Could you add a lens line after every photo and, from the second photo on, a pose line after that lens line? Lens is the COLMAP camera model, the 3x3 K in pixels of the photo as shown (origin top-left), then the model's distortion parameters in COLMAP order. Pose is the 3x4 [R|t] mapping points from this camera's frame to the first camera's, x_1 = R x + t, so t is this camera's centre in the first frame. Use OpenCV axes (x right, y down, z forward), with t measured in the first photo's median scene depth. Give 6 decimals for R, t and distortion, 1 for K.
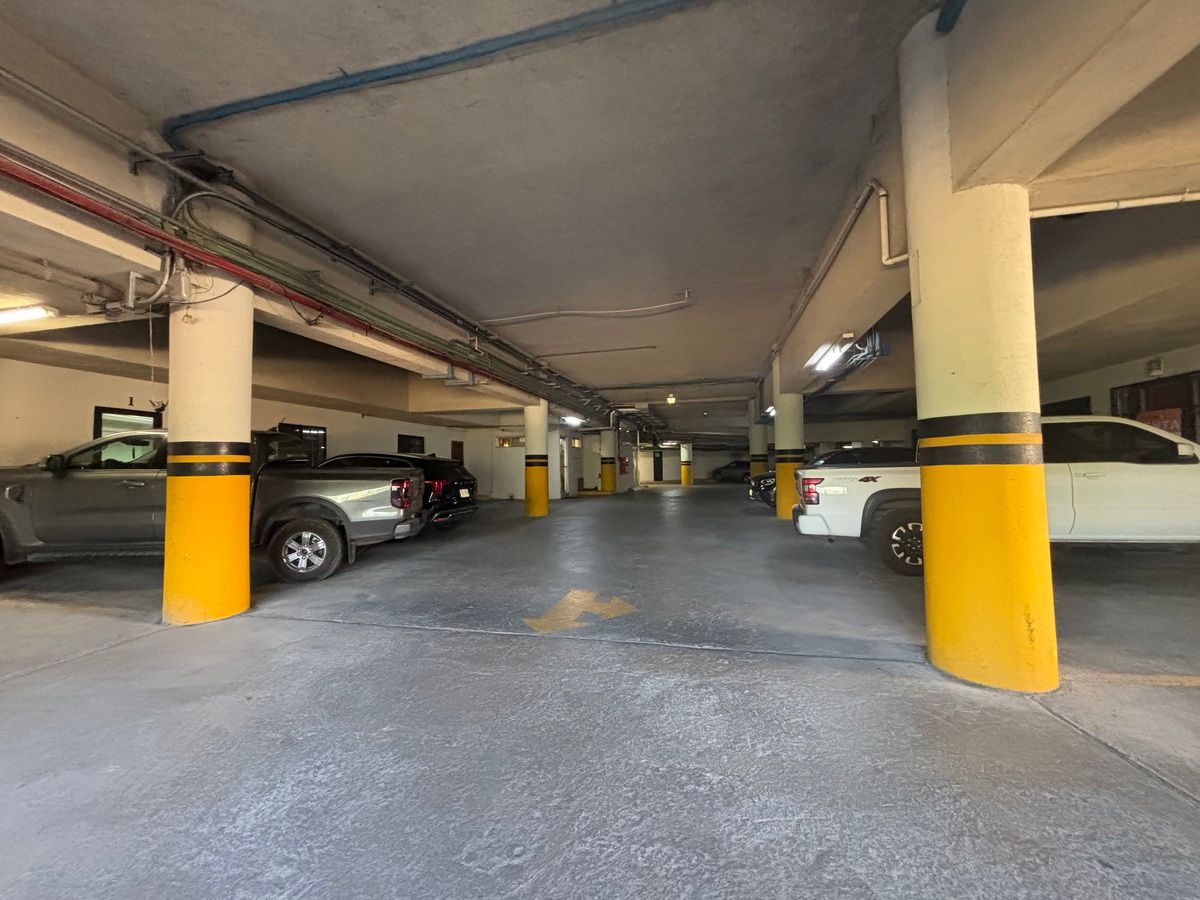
lens RADIAL K [[486.2, 0, 600.0], [0, 486.2, 450.0], [0, 0, 1]] dist [-0.011765, -0.000037]
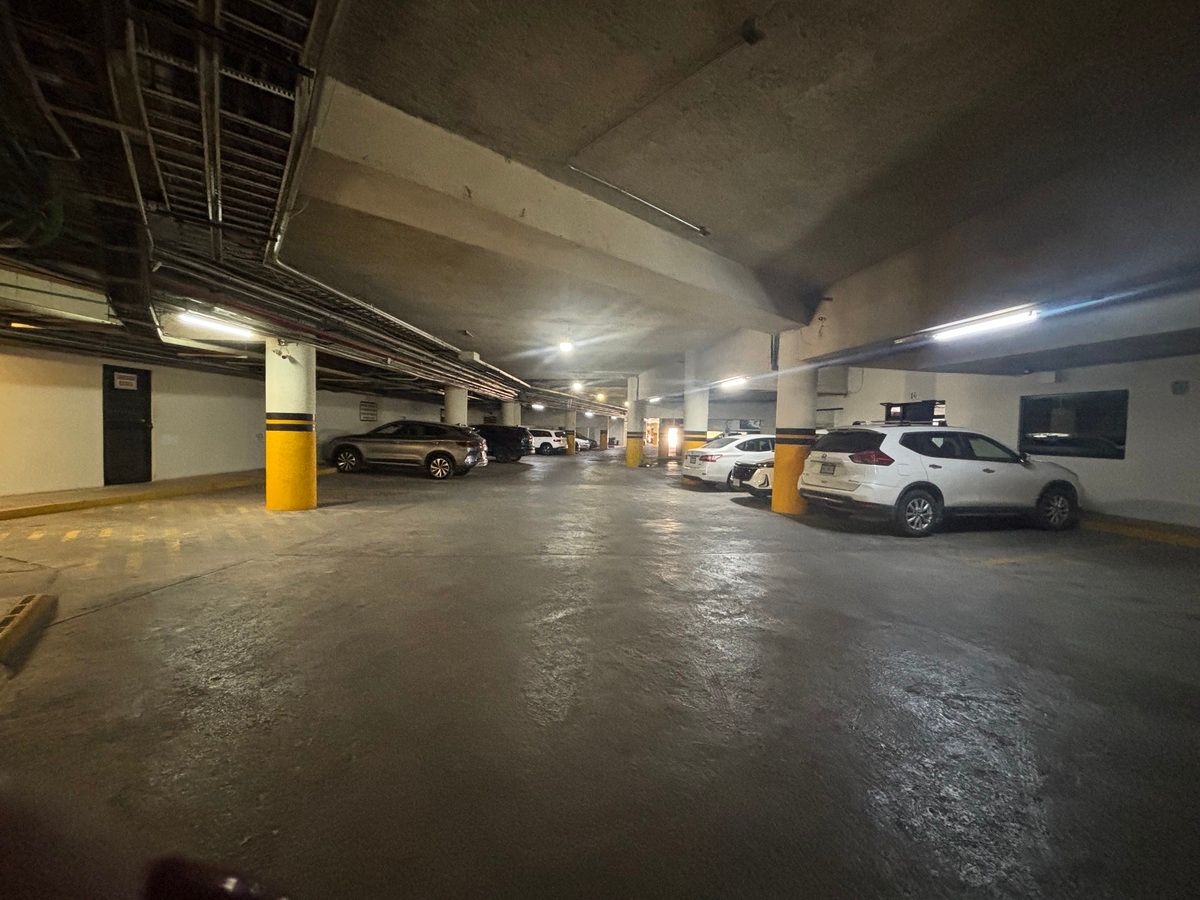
lens RADIAL K [[486.2, 0, 600.0], [0, 486.2, 450.0], [0, 0, 1]] dist [-0.011765, -0.000037]
pose [[0.606037, 0.000044, 0.795437, 0.076013], [-0.071155, 0.995994, 0.054157, 0.016374], [-0.792248, -0.089420, 0.603612, 0.719183]]
